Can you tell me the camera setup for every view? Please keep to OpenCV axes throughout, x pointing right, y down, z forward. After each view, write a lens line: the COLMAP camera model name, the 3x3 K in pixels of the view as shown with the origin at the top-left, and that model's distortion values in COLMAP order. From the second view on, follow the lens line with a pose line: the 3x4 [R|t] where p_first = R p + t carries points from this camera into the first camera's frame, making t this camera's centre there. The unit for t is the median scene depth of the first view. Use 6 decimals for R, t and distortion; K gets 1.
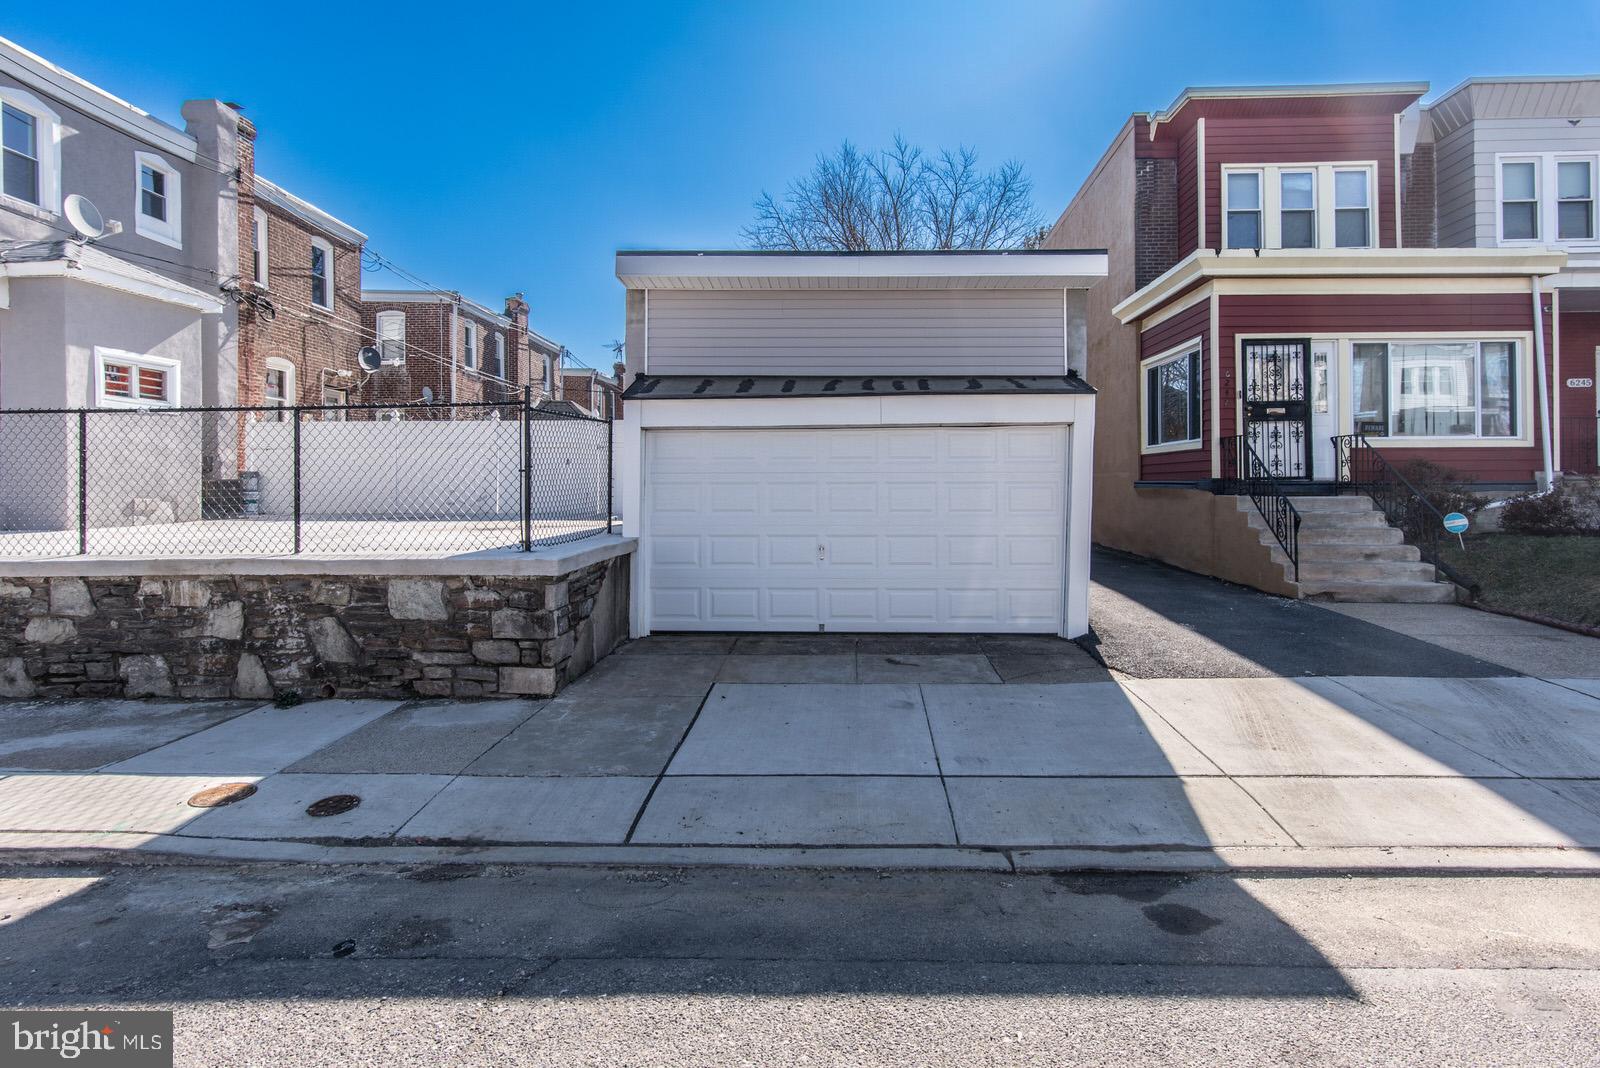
lens RADIAL K [[817.2, 0, 833.6], [0, 817.2, 478.4], [0, 0, 1]] dist [0.001272, -0.000077]
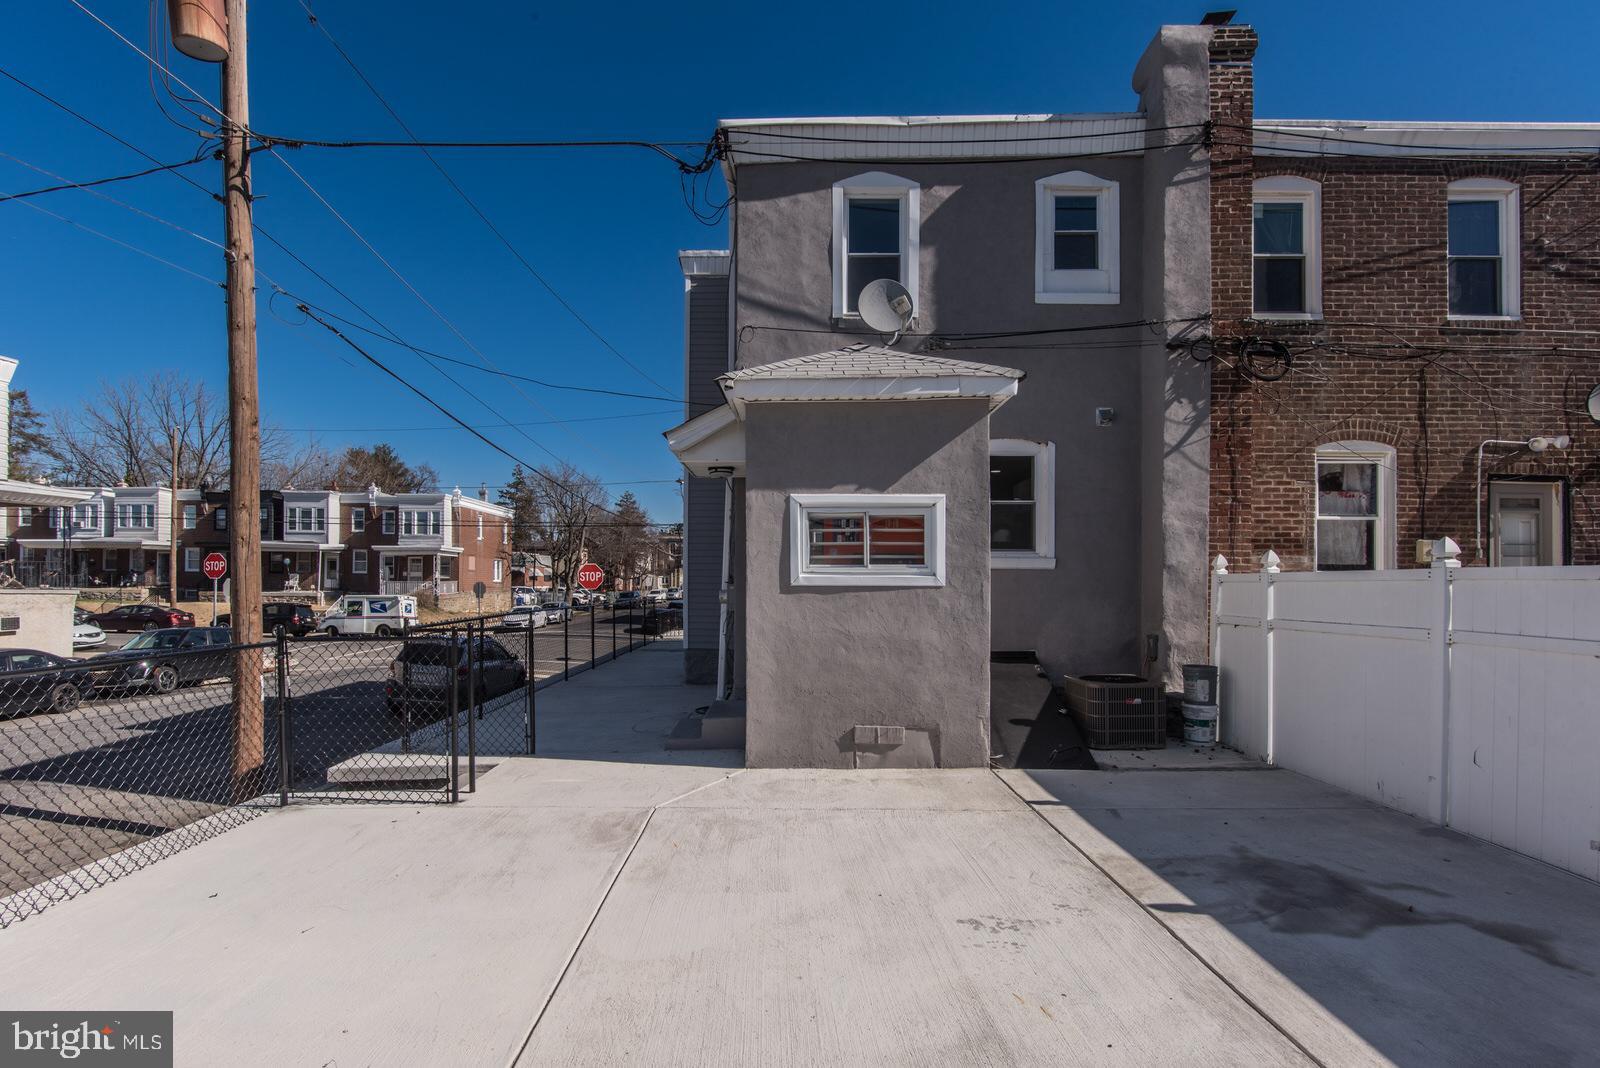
lens RADIAL K [[794.3, 0, 754.2], [0, 794.3, 579.4], [0, 0, 1]] dist [0.002936, 0.000106]
pose [[-0.007712, -0.003269, -0.999965, -0.418004], [0.002820, 0.999991, -0.003291, -0.148874], [0.999966, -0.002845, -0.007702, 1.611162]]
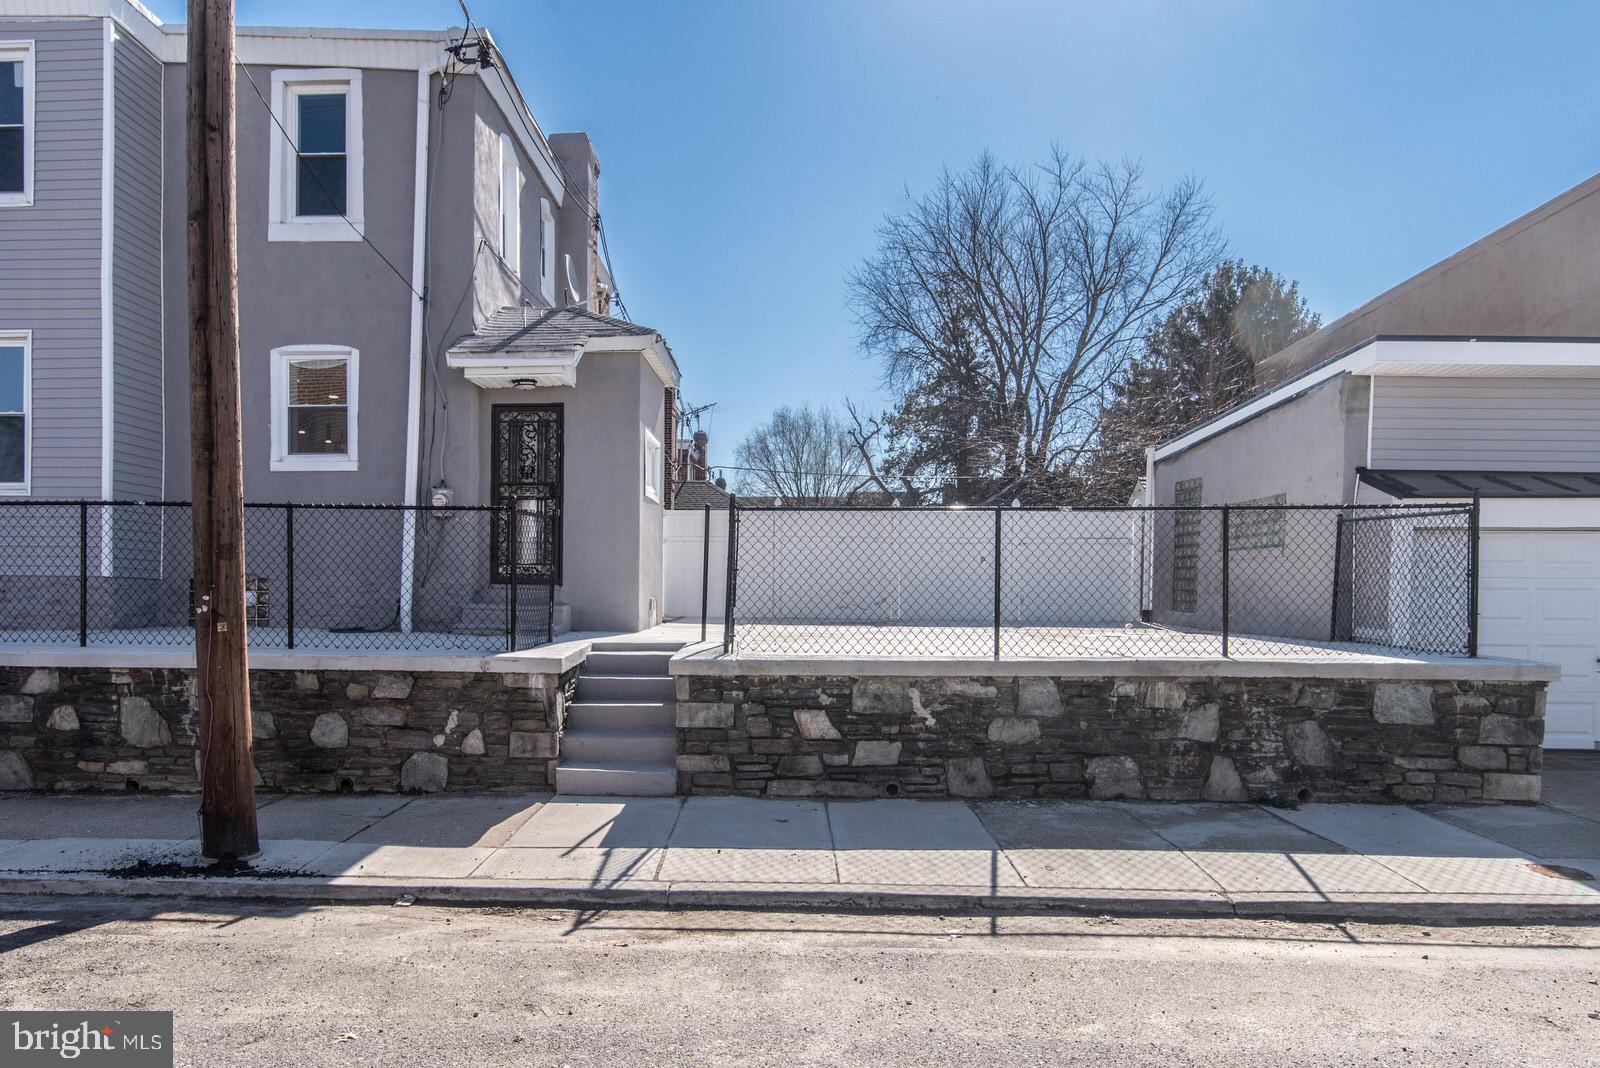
lens RADIAL K [[1074.6, 0, 751.0], [0, 1074.6, 611.2], [0, 0, 1]] dist [-0.000505, 0.000196]
pose [[0.999719, 0.010897, -0.021039, -1.258590], [-0.010287, 0.999529, 0.028927, 0.006375], [0.021344, -0.028702, 0.999360, -0.310452]]
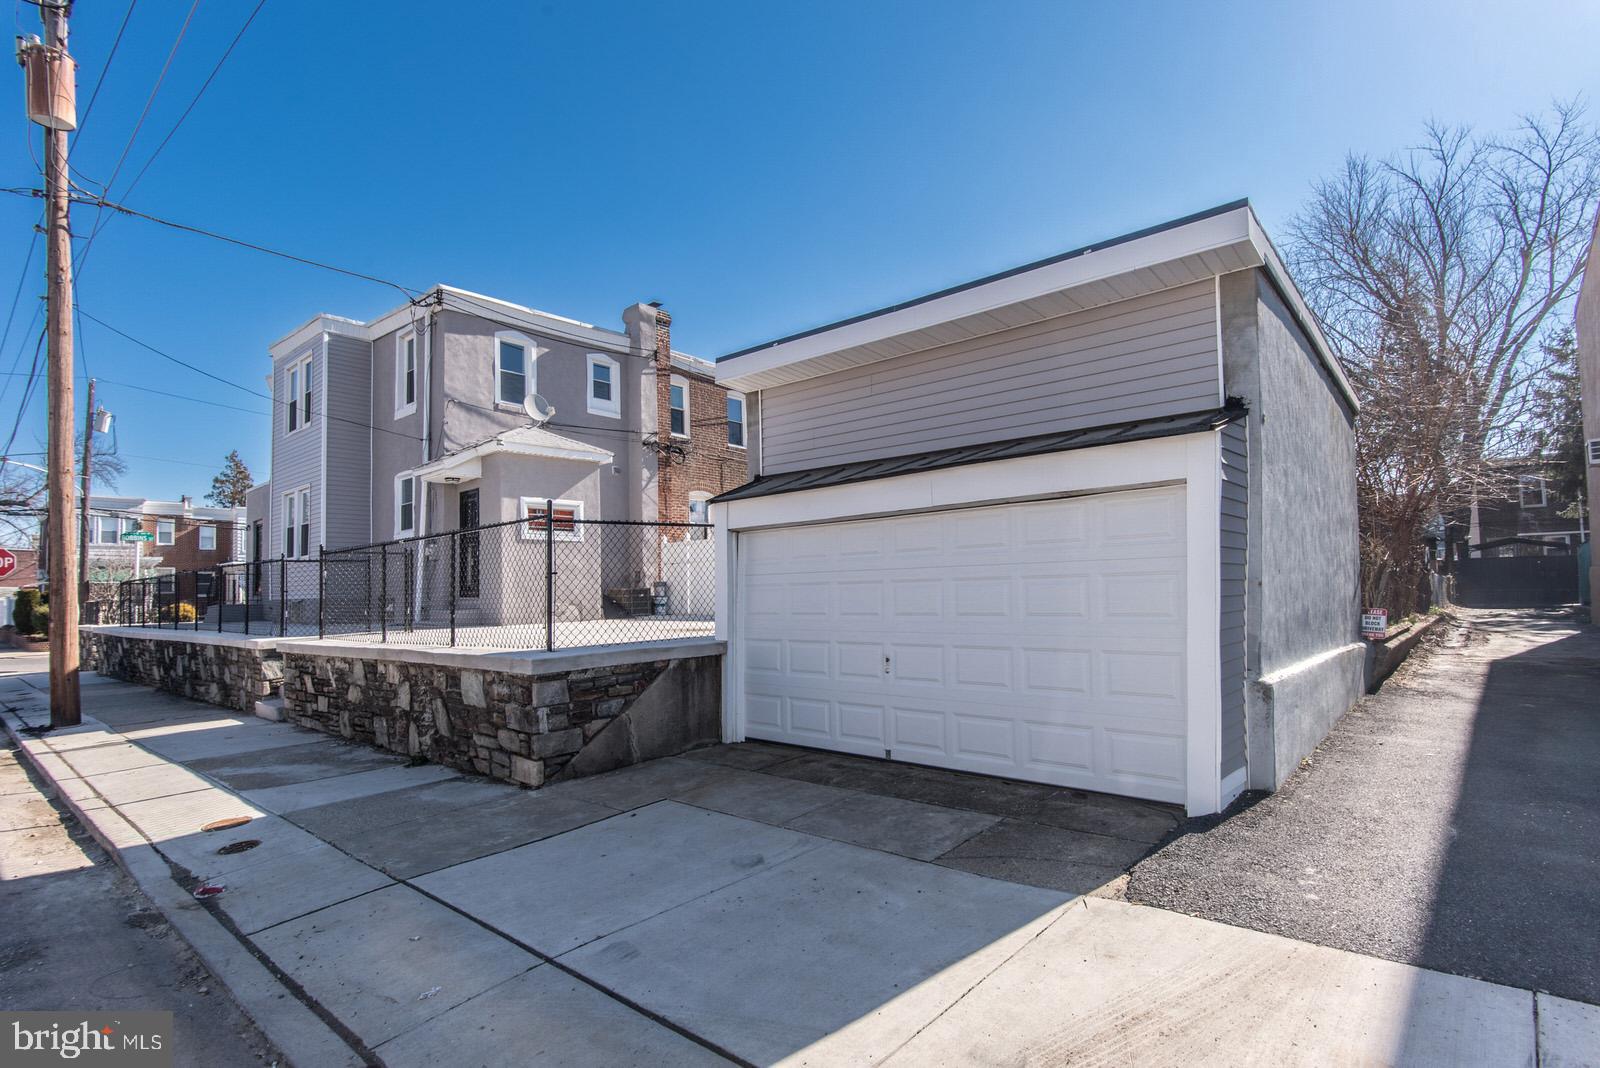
lens RADIAL K [[796.5, 0, 802.7], [0, 796.5, 554.0], [0, 0, 1]] dist [0.000969, 0.000411]
pose [[0.766742, -0.044663, -0.640400, 0.594914], [0.023478, 0.998860, -0.041553, 0.012545], [0.641526, 0.016825, 0.766917, 0.414748]]
